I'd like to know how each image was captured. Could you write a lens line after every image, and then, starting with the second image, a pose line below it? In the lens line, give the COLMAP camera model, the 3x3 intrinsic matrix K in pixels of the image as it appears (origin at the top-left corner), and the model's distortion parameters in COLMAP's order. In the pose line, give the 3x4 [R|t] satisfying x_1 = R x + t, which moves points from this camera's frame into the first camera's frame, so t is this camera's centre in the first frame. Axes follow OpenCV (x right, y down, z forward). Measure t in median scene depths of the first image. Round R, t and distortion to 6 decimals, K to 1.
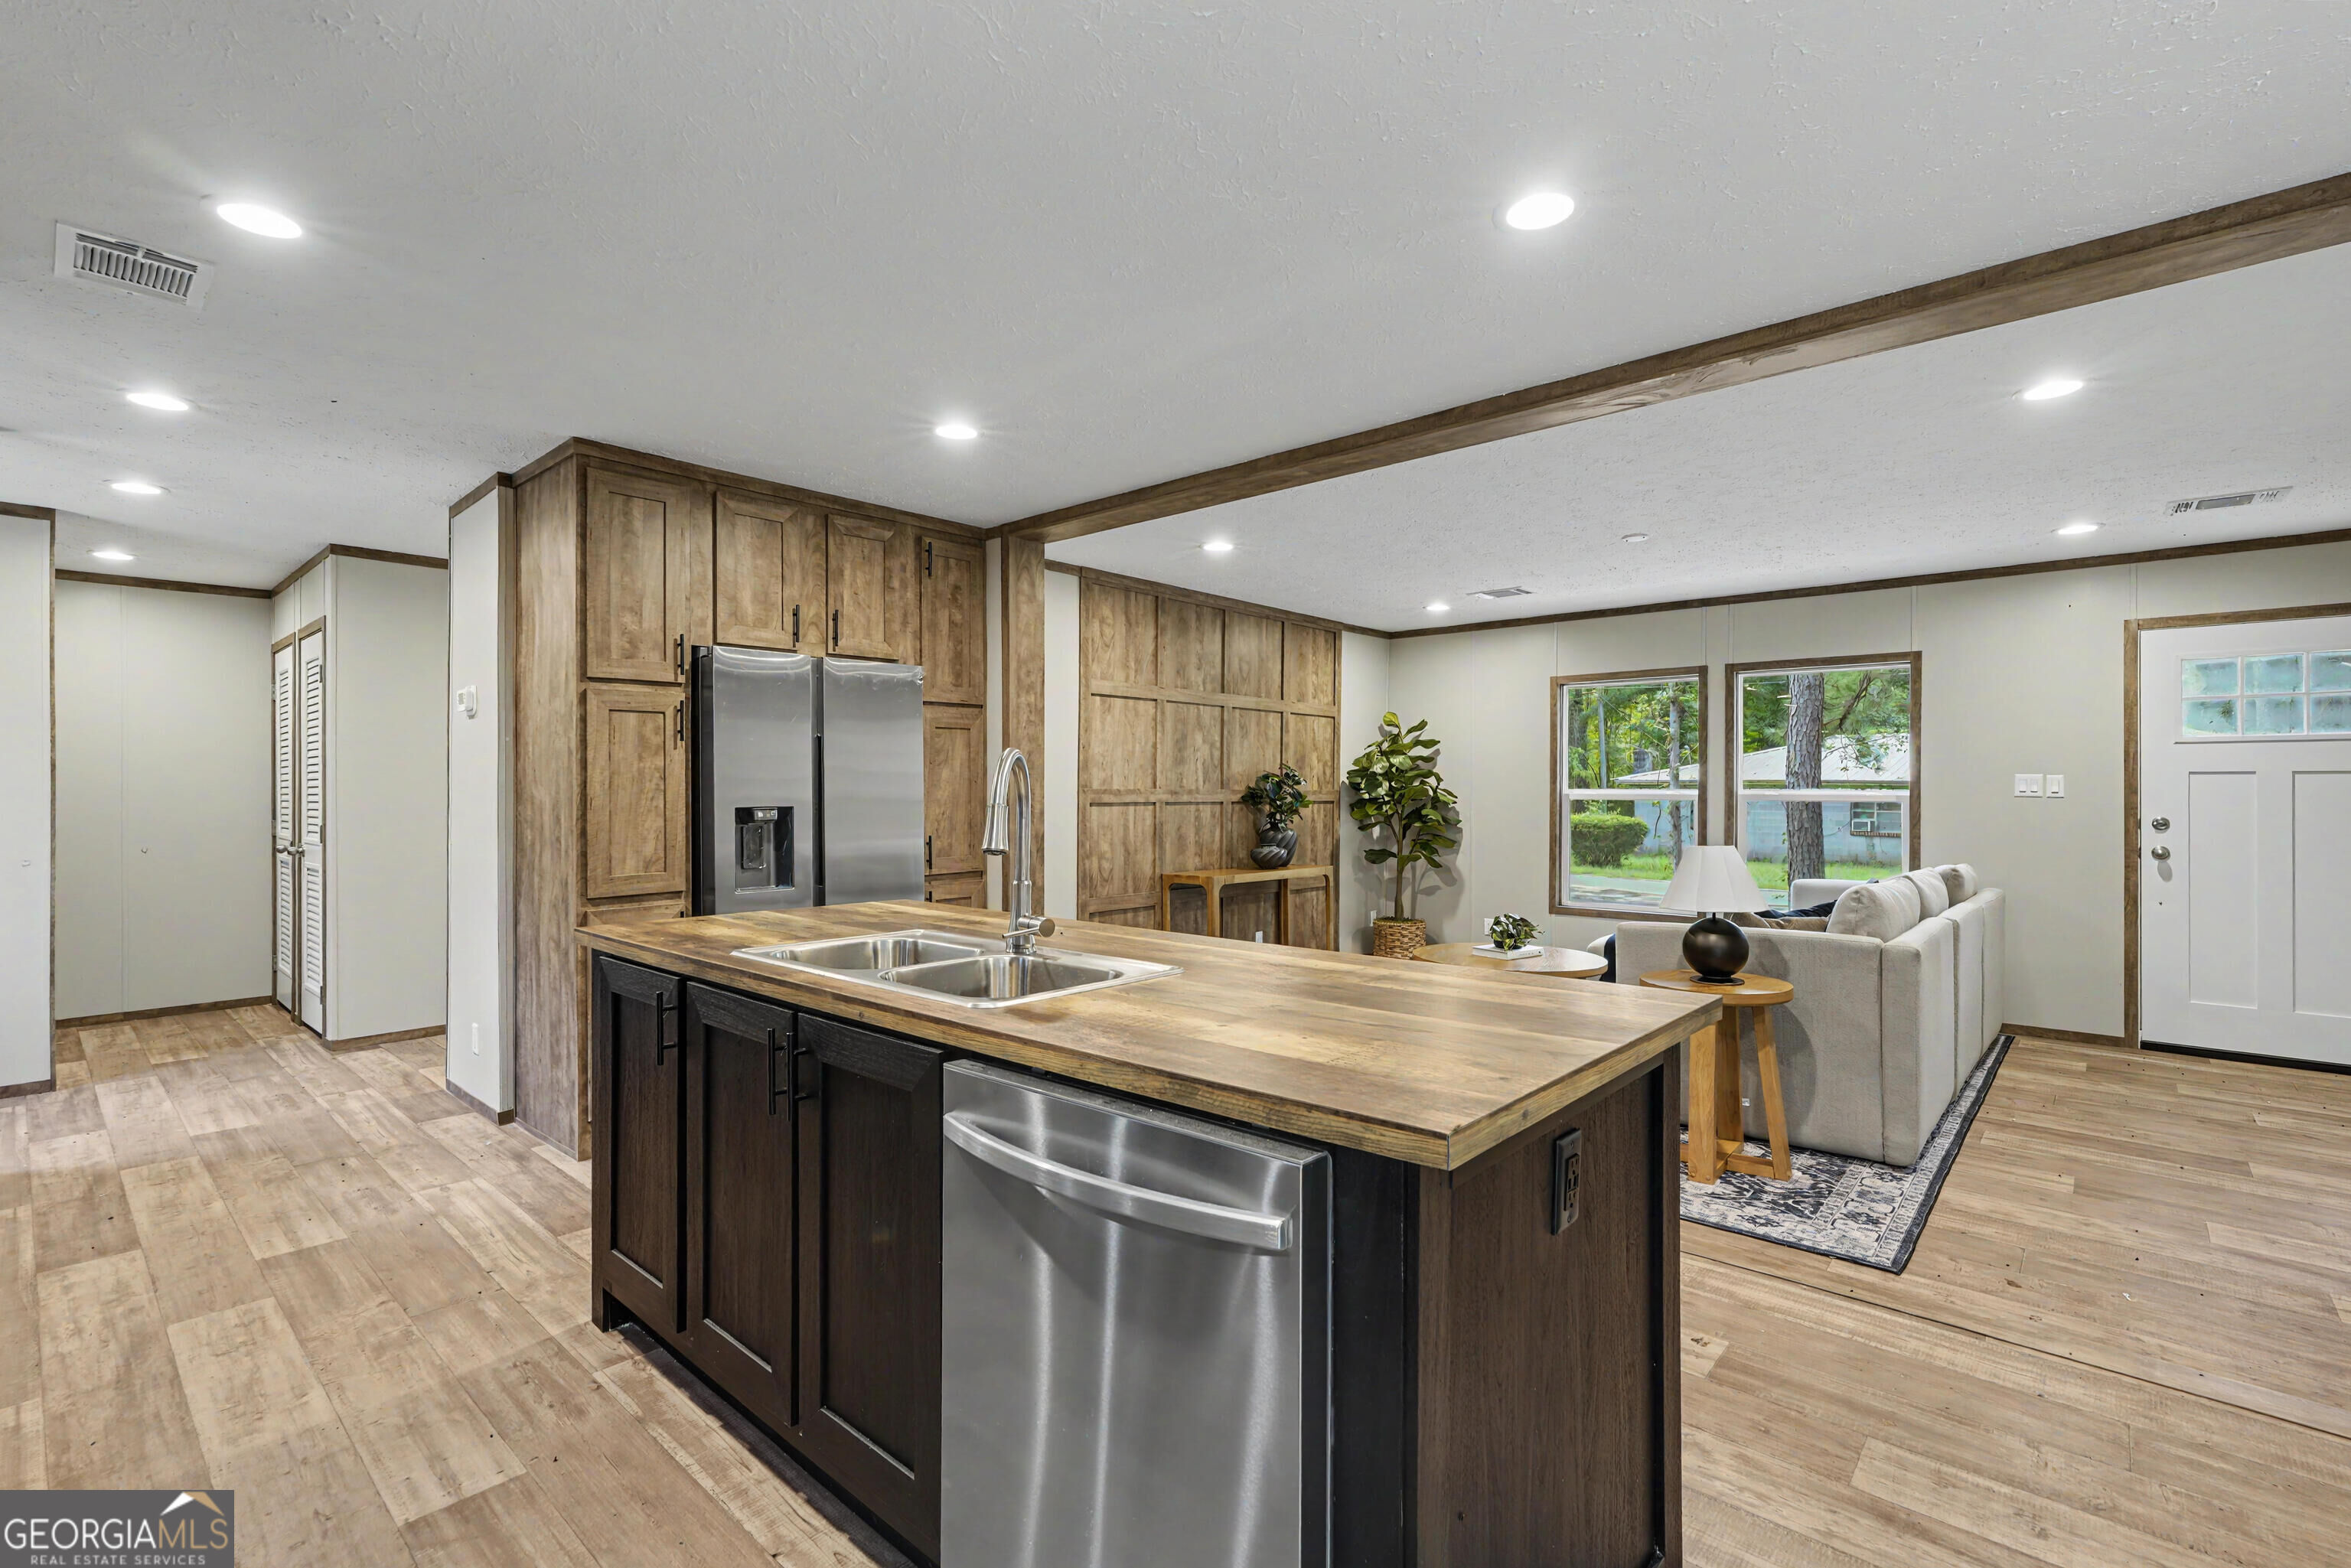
lens RADIAL K [[1069.1, 0, 1166.9], [0, 1069.1, 728.4], [0, 0, 1]] dist [0.000229, -0.000086]
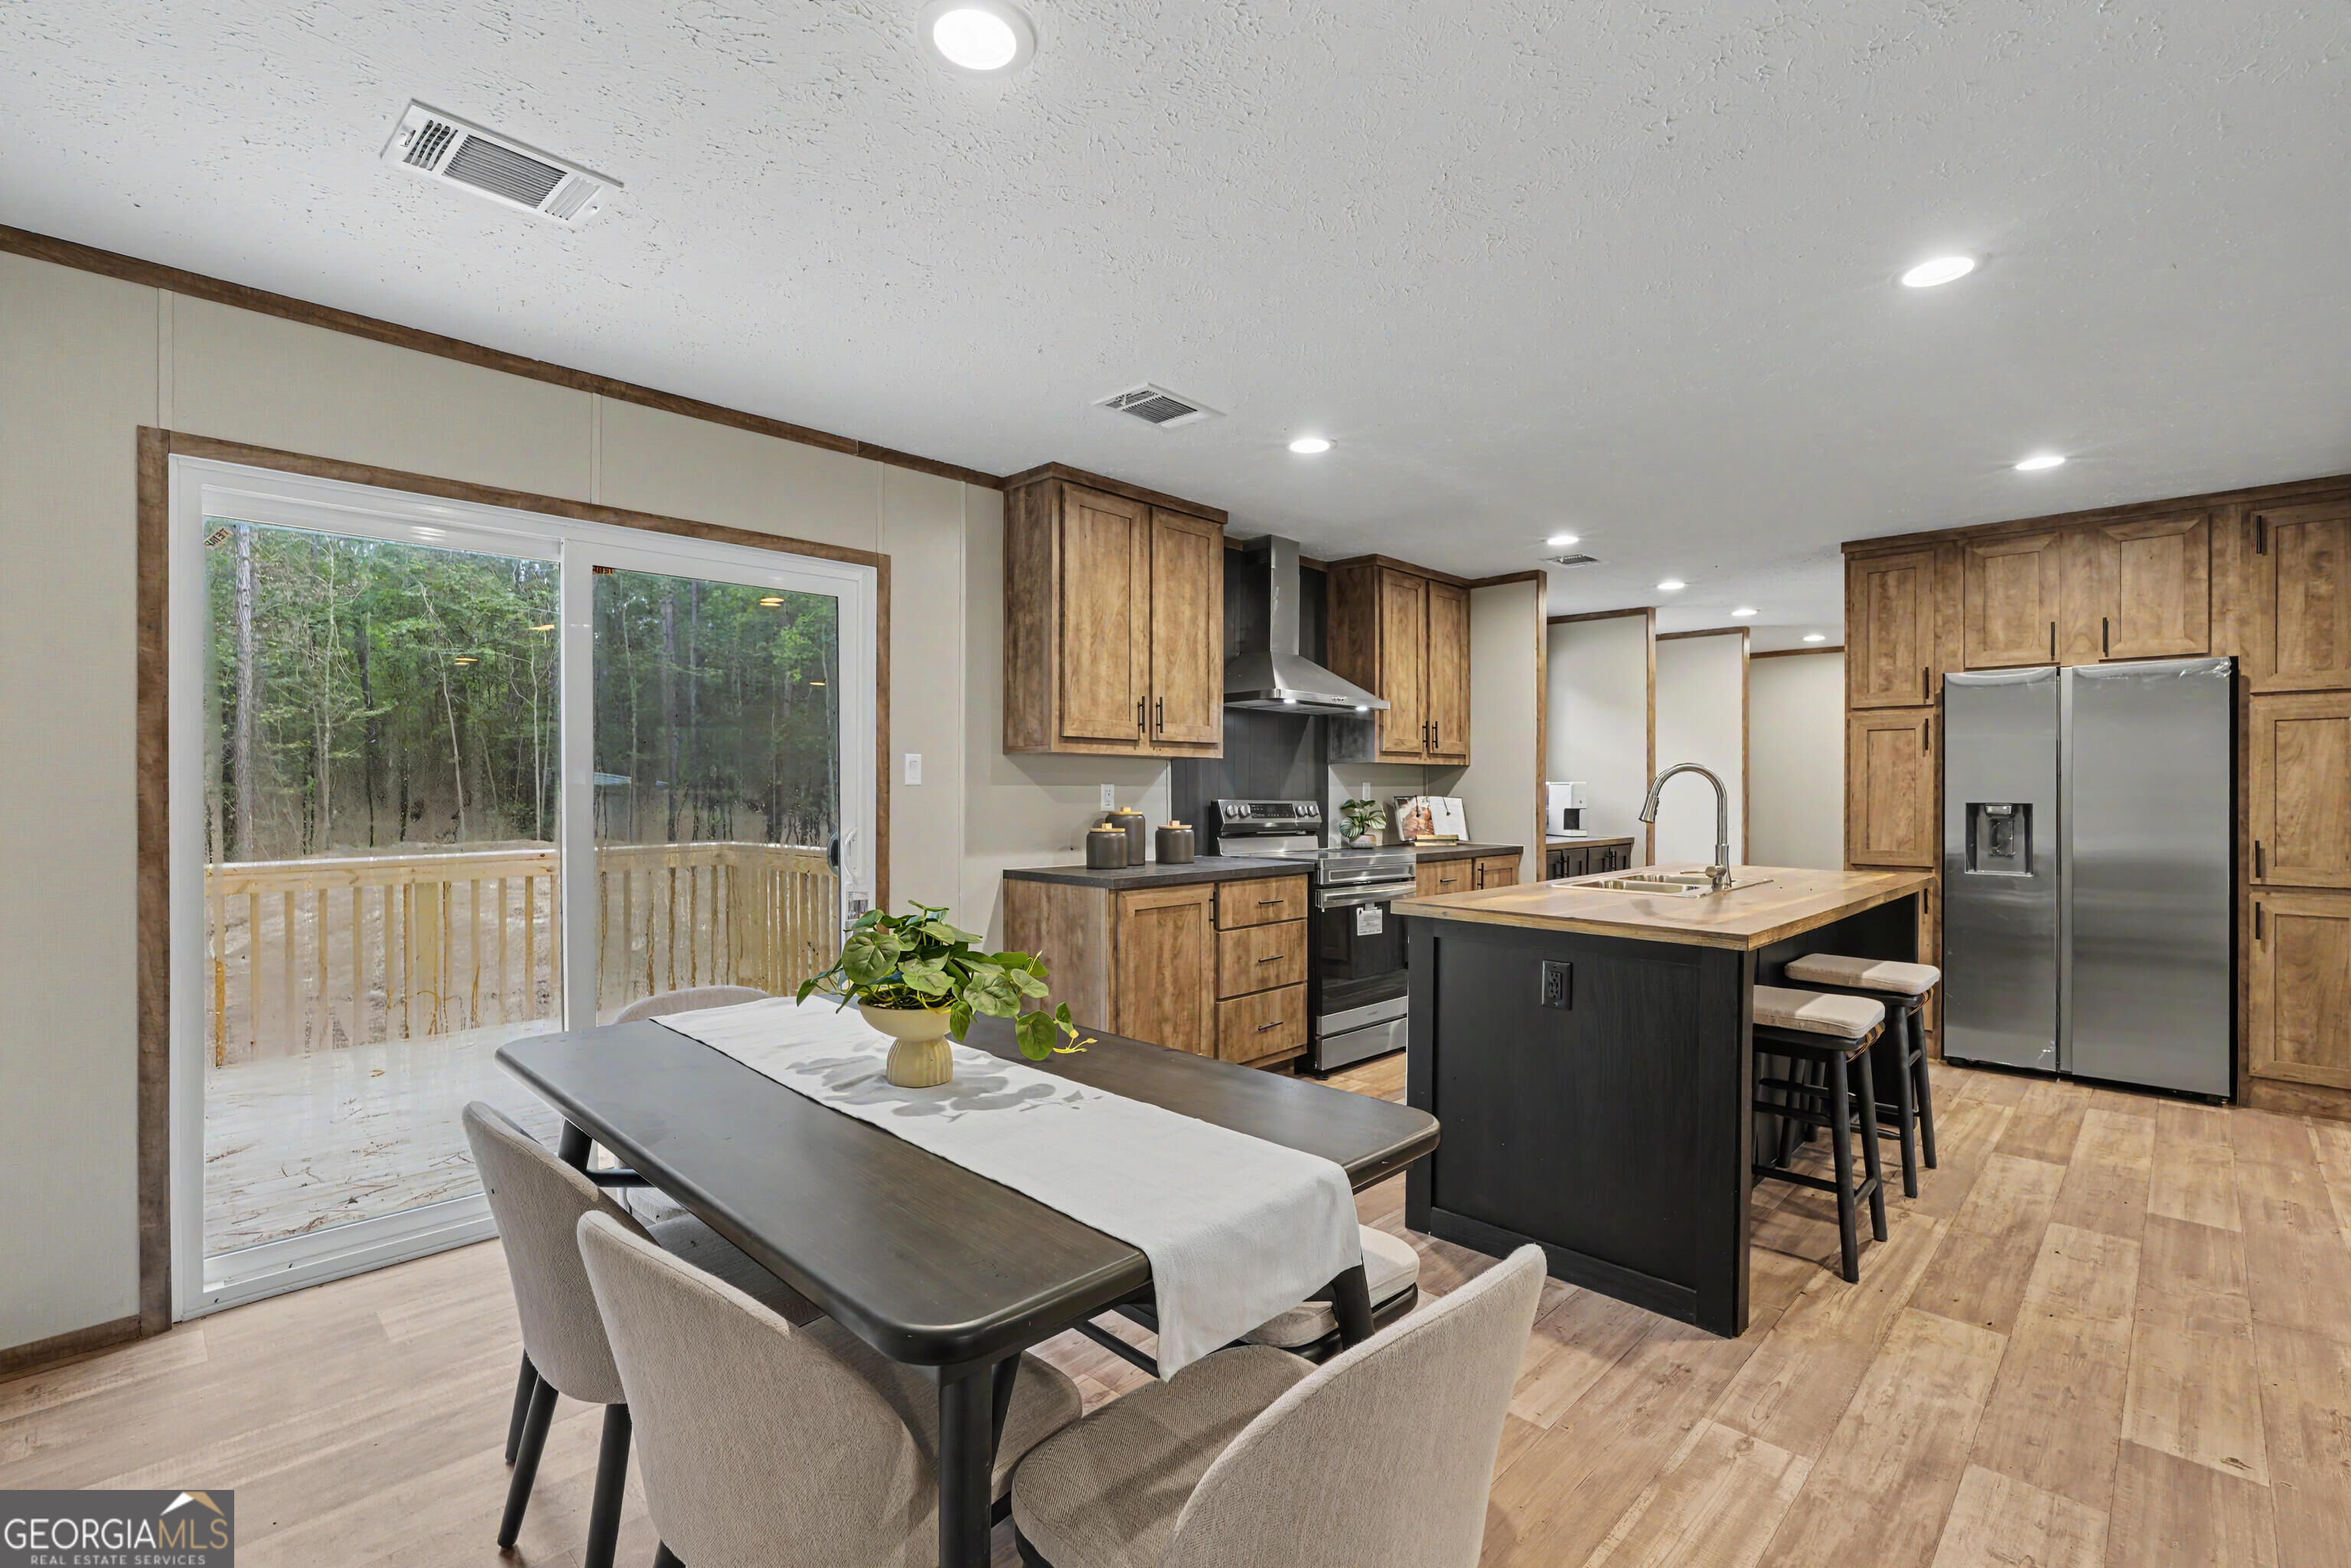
lens RADIAL K [[1051.2, 0, 1175.5], [0, 1051.2, 784.0], [0, 0, 1]] dist [-0.000136, -0.000163]
pose [[-0.038494, -0.002145, -0.999257, 0.739071], [0.048015, 0.998839, -0.003993, 0.012042], [0.998105, -0.048133, -0.038346, 0.122418]]
